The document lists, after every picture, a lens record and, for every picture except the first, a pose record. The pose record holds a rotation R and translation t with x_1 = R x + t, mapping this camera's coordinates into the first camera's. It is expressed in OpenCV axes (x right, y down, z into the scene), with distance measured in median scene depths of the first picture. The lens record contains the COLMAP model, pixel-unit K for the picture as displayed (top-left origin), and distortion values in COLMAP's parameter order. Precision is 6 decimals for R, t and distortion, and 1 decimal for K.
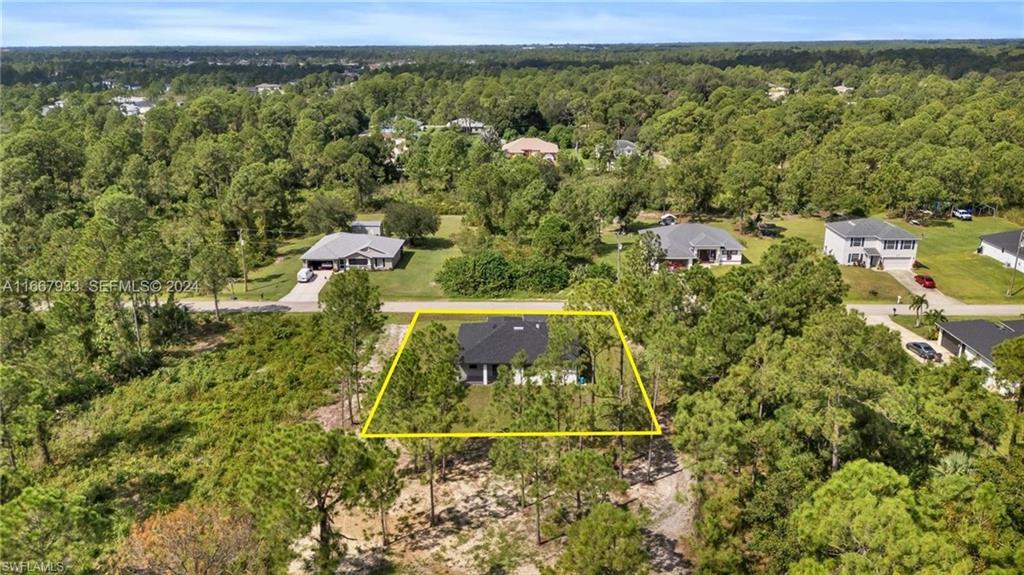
lens RADIAL K [[805.1, 0, 510.1], [0, 805.1, 191.2], [0, 0, 1]] dist [0.010394, -0.001408]
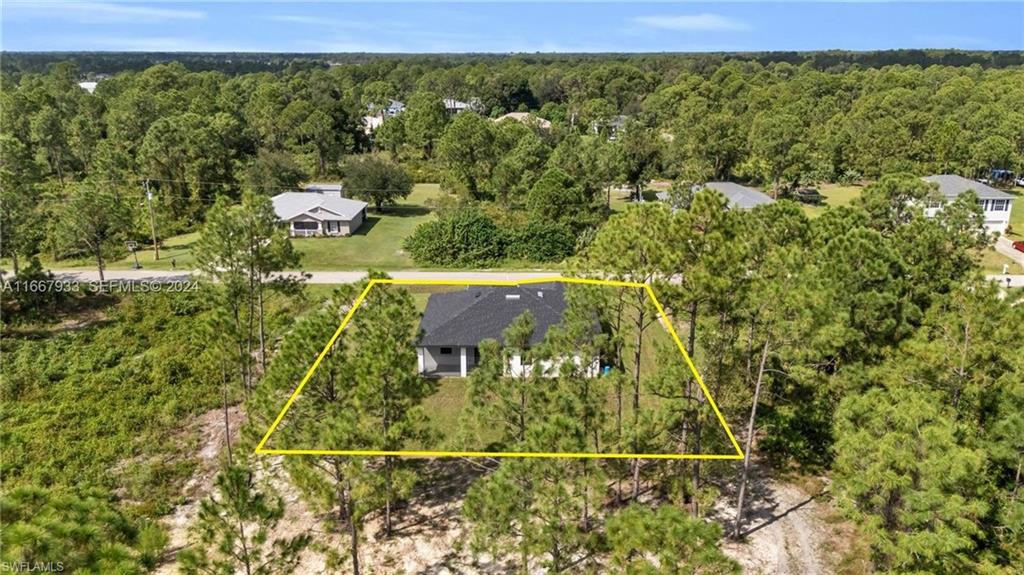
lens RADIAL K [[758.4, 0, 518.5], [0, 758.4, 287.8], [0, 0, 1]] dist [0.002567, -0.001056]
pose [[0.999587, 0.002819, 0.028581, -0.002115], [-0.006073, 0.993417, 0.114395, 0.062998], [-0.028071, -0.114521, 0.993024, 0.255158]]
